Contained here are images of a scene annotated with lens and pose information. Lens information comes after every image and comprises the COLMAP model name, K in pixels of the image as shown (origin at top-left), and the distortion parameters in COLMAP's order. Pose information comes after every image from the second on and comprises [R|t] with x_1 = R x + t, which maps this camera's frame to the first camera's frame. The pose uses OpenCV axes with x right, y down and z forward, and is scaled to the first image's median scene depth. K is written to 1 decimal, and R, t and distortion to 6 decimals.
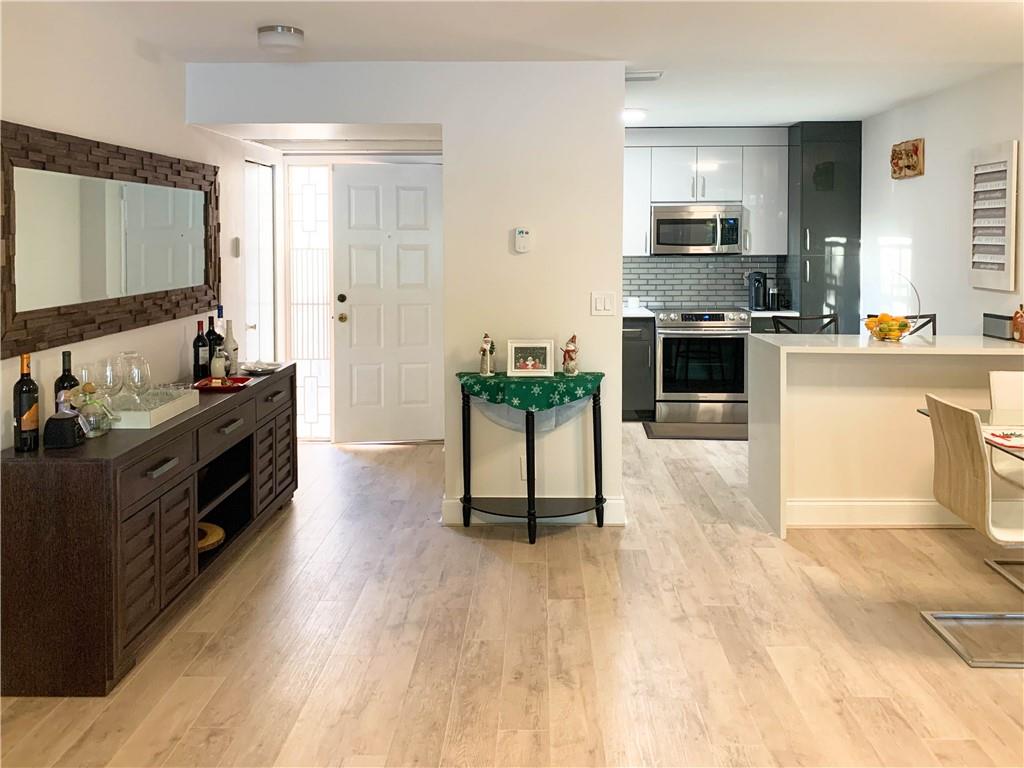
lens RADIAL K [[807.6, 0, 529.3], [0, 807.6, 253.1], [0, 0, 1]] dist [0.041193, -0.037656]
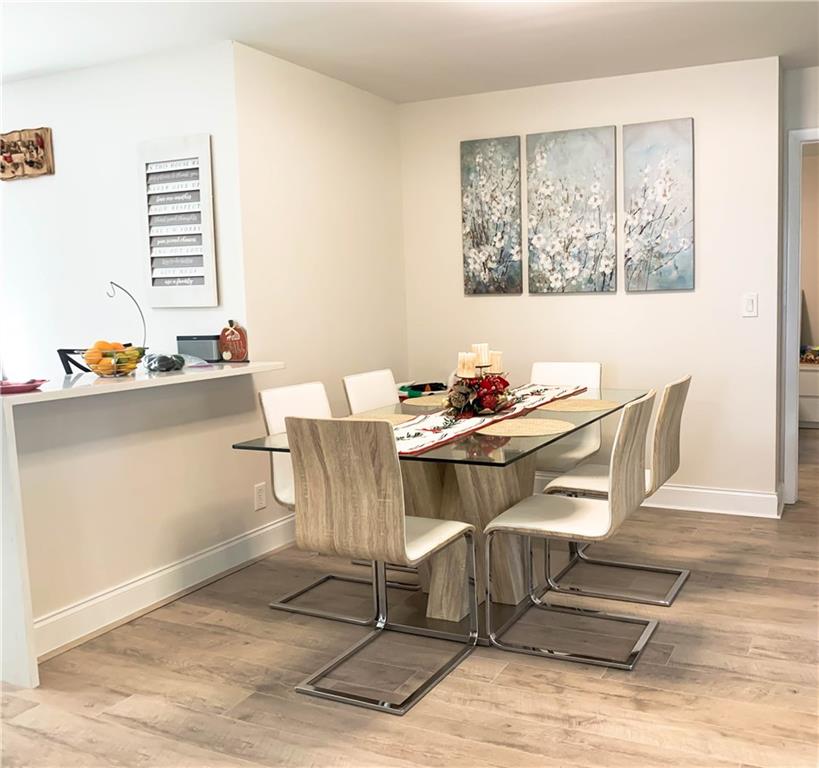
lens RADIAL K [[798.4, 0, 497.9], [0, 798.4, 388.7], [0, 0, 1]] dist [0.043080, -0.108197]
pose [[0.388898, -0.113393, 0.914276, -0.101943], [0.036872, 0.993517, 0.107537, 0.055603], [-0.920543, -0.008109, 0.390558, 0.401561]]
